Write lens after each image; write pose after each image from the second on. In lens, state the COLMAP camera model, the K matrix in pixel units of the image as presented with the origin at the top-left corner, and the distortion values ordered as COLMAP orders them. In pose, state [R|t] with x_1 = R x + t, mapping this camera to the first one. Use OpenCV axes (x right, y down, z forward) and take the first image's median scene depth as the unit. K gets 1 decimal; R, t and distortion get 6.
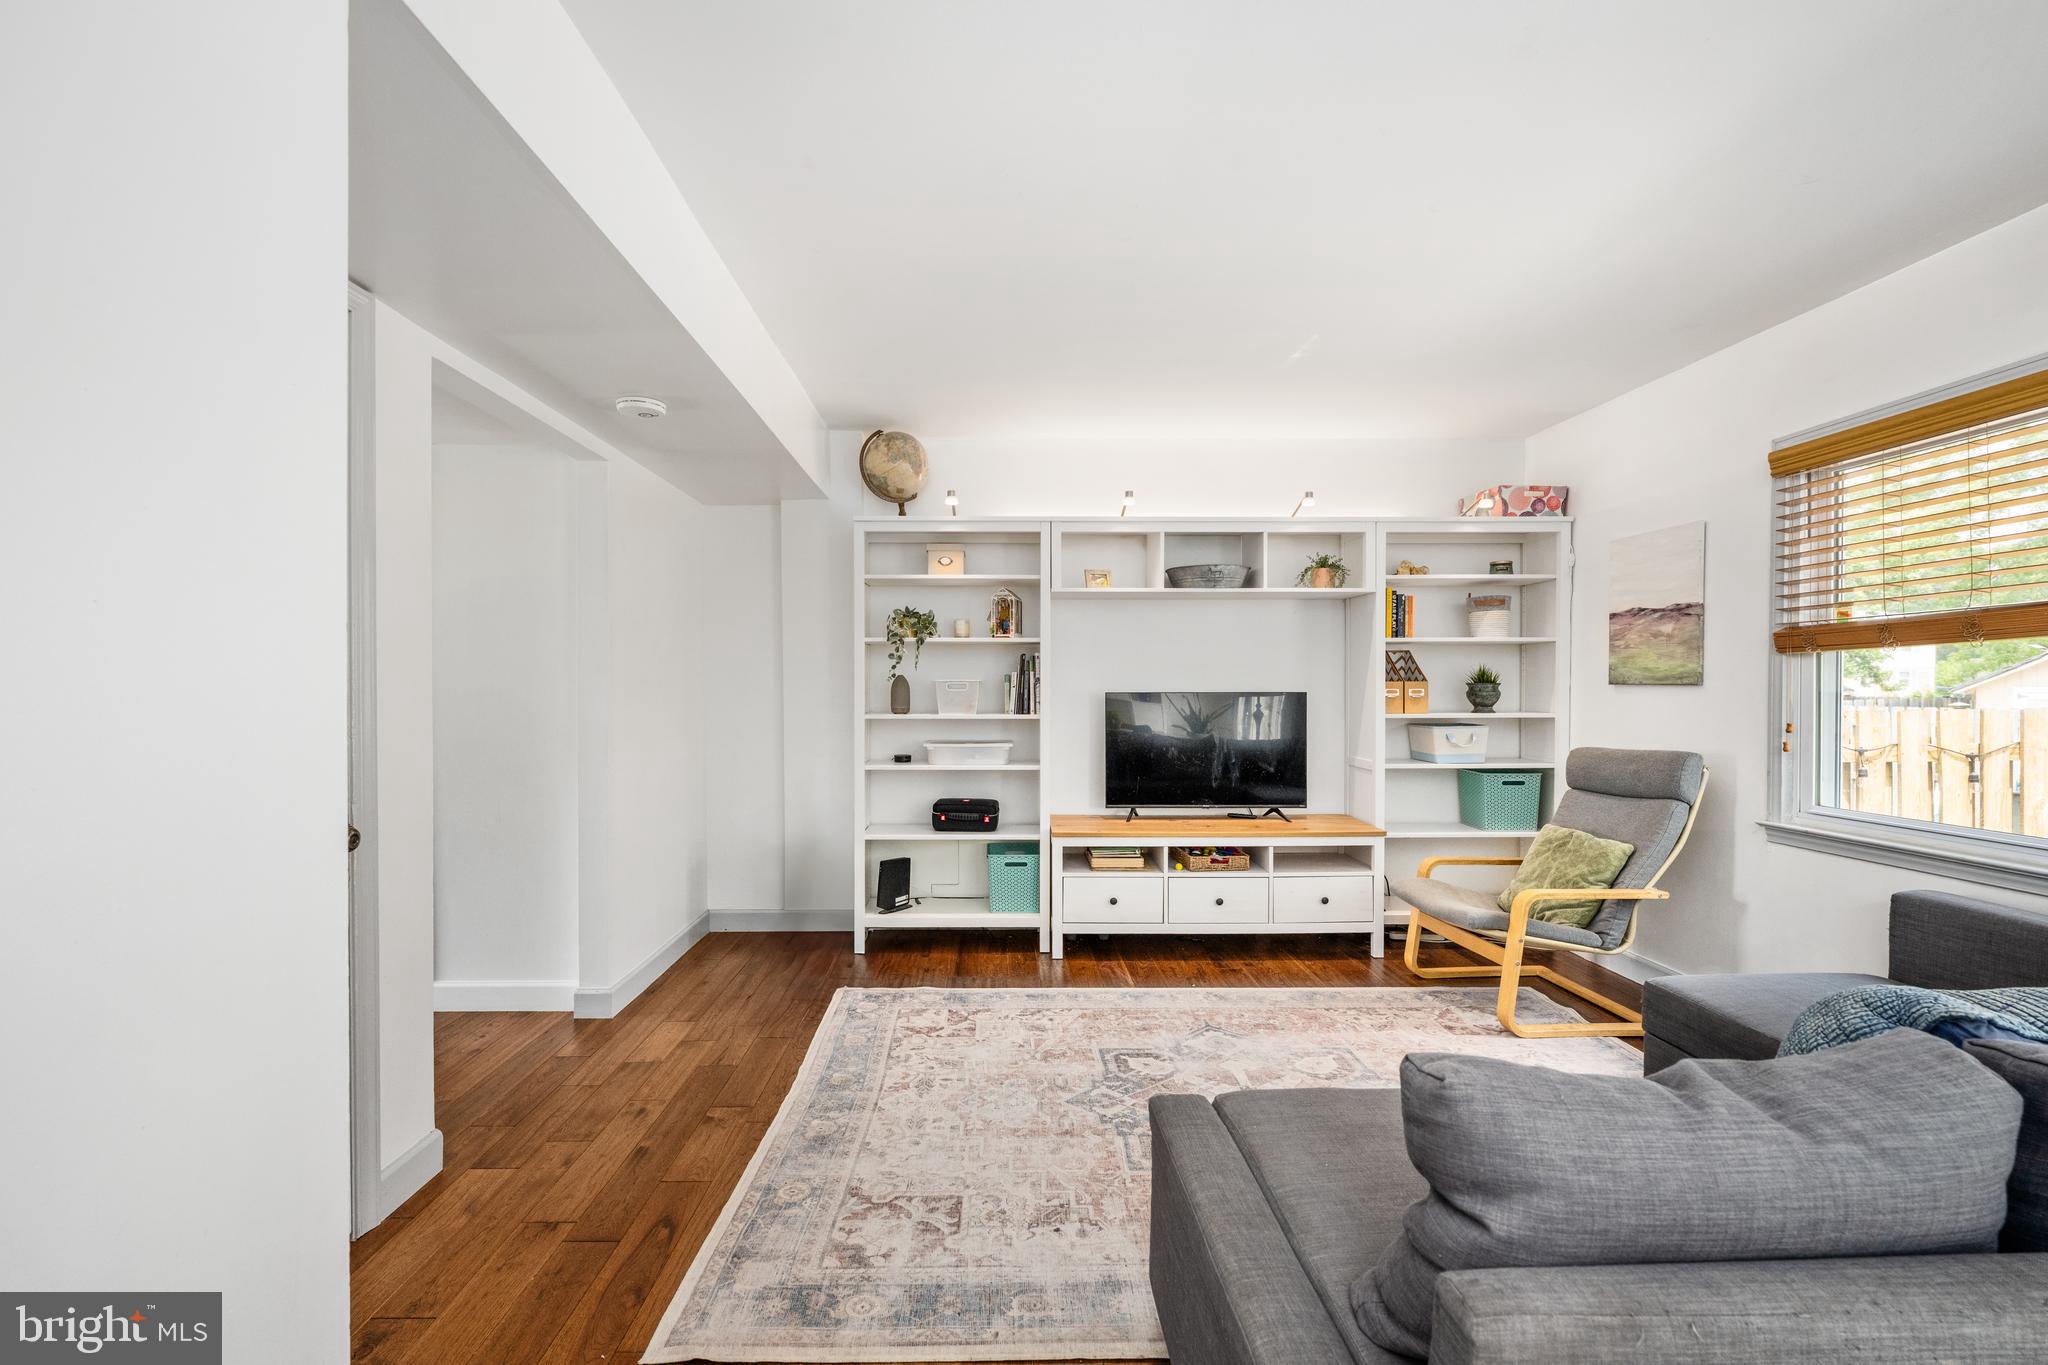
lens RADIAL K [[847.9, 0, 1002.1], [0, 847.9, 687.2], [0, 0, 1]] dist [0.000258, 0.000010]
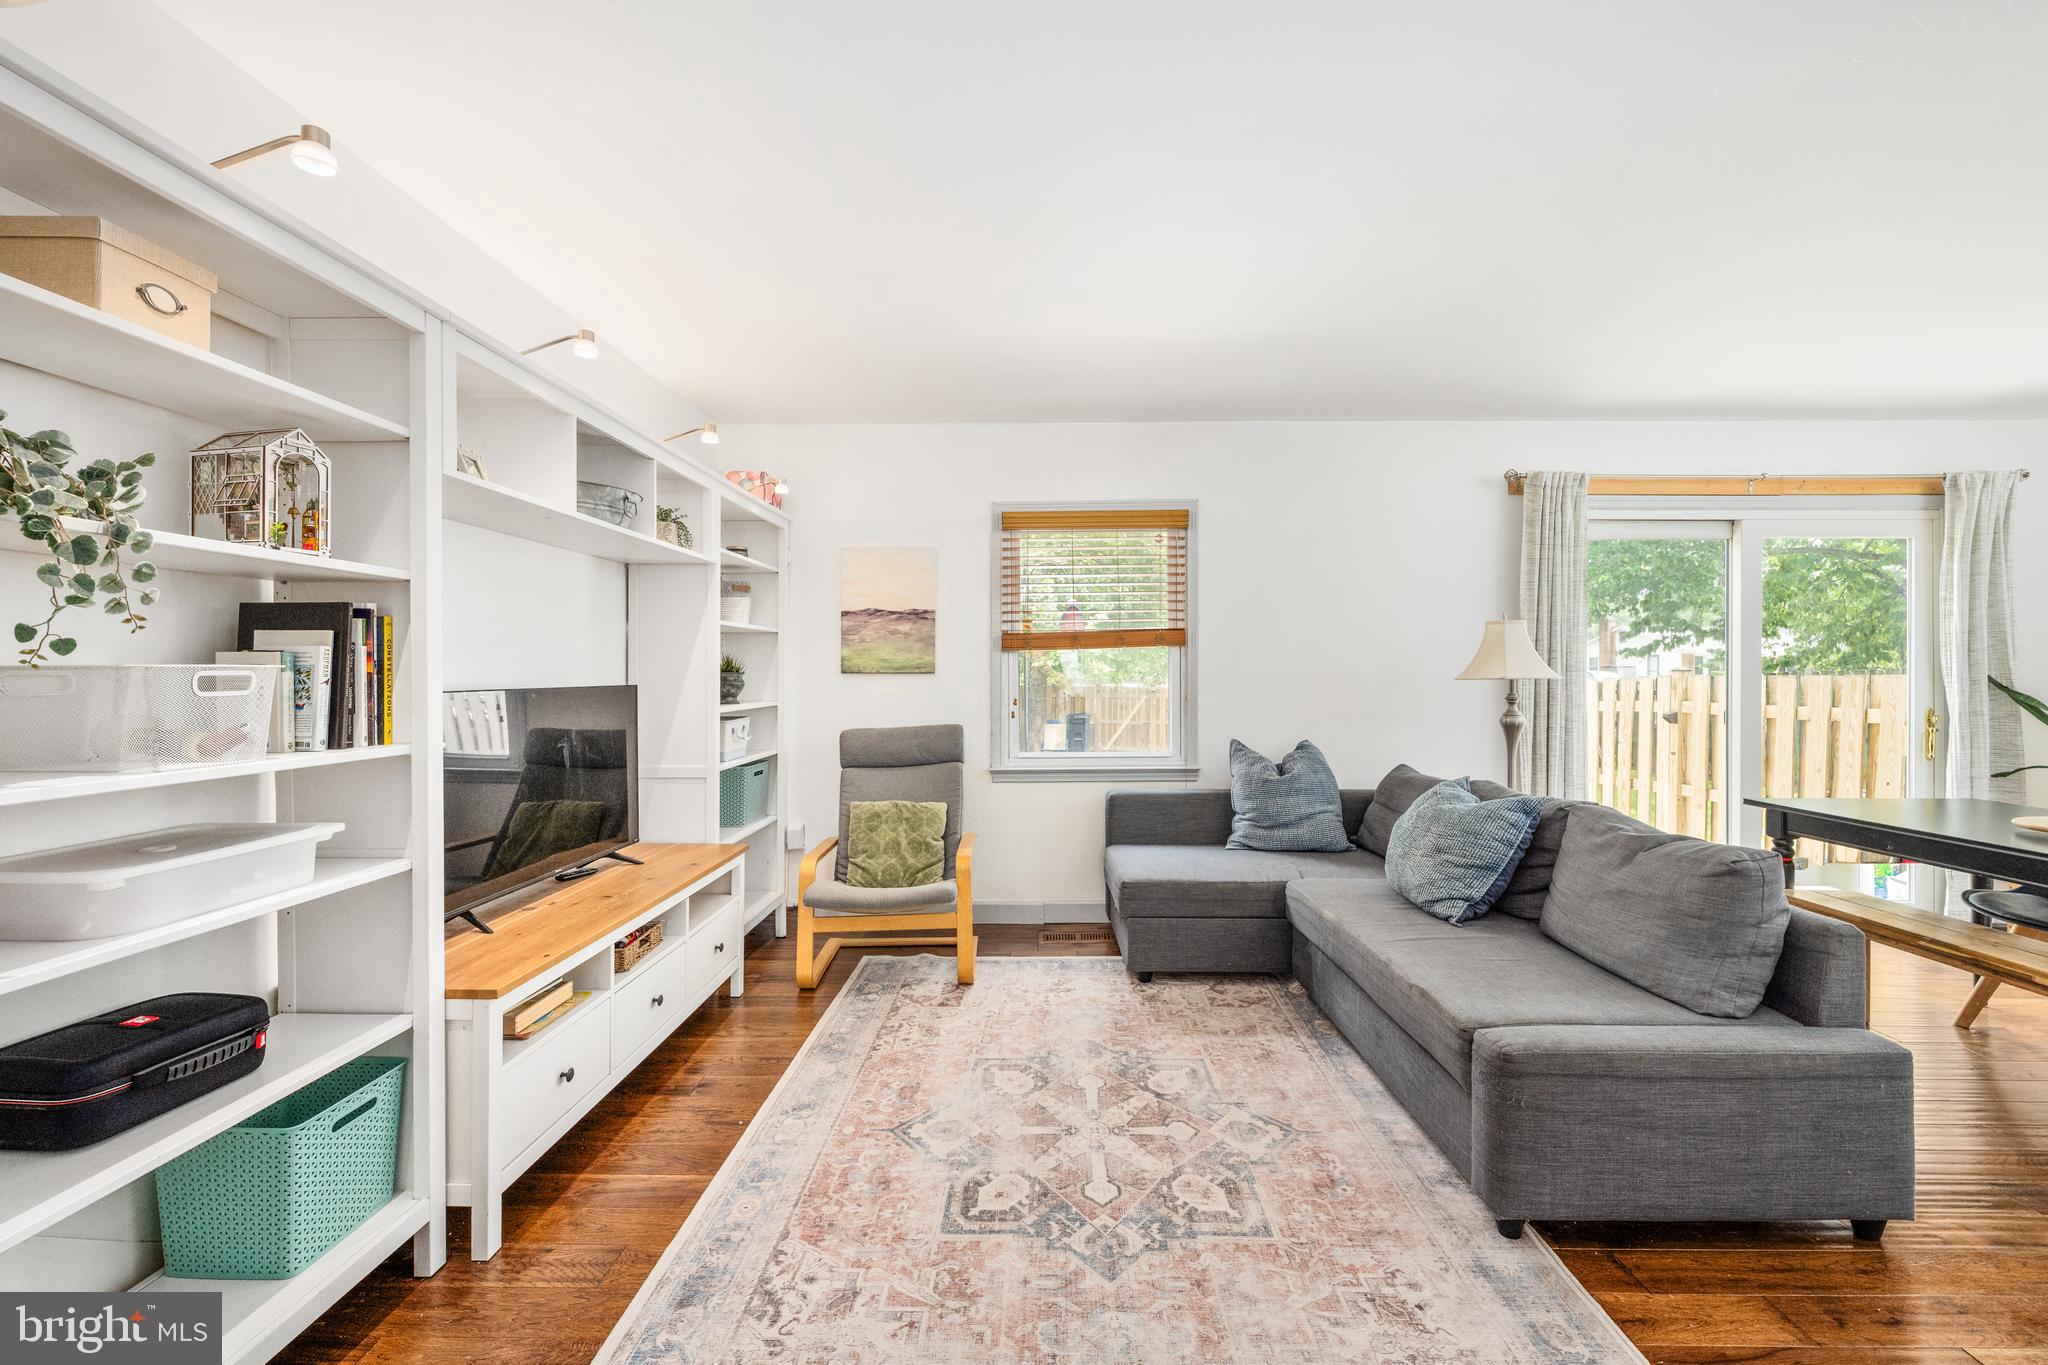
lens RADIAL K [[849.1, 0, 1035.6], [0, 849.1, 674.7], [0, 0, 1]] dist [-0.001441, -0.000181]
pose [[0.020004, -0.003562, 0.999794, -0.393813], [0.008171, 0.999961, 0.003399, -0.002881], [-0.999767, 0.008102, 0.020032, 0.672824]]
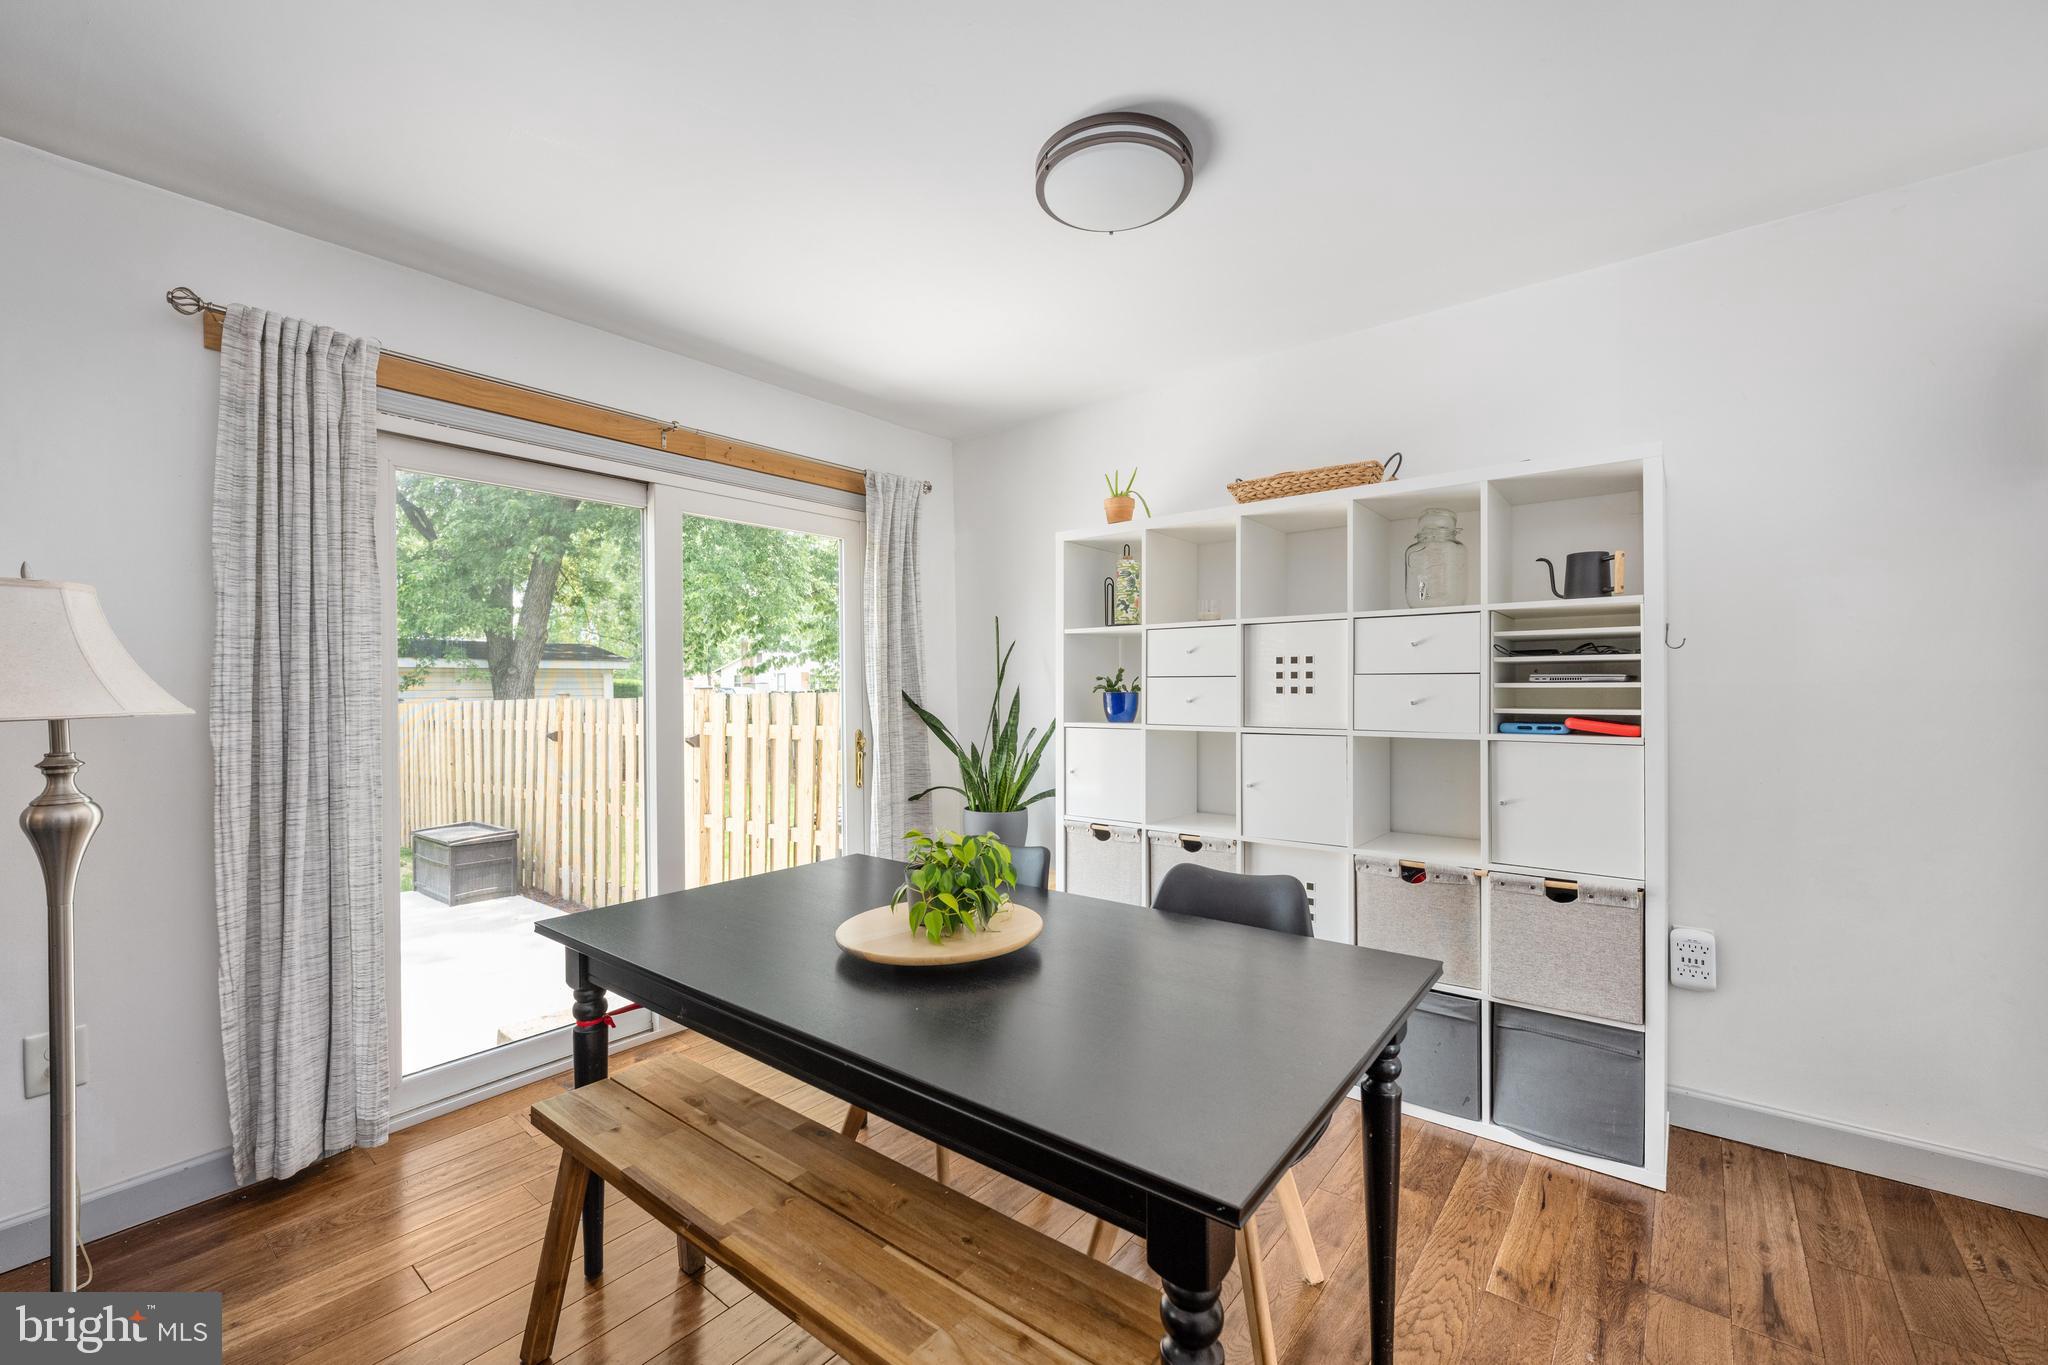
lens RADIAL K [[849.1, 0, 1035.6], [0, 849.1, 674.7], [0, 0, 1]] dist [-0.001441, -0.000181]
pose [[-0.783106, 0.015080, 0.621706, -0.057687], [0.015047, 0.999873, -0.005299, -0.002376], [-0.621706, 0.005205, -0.783233, 0.192664]]
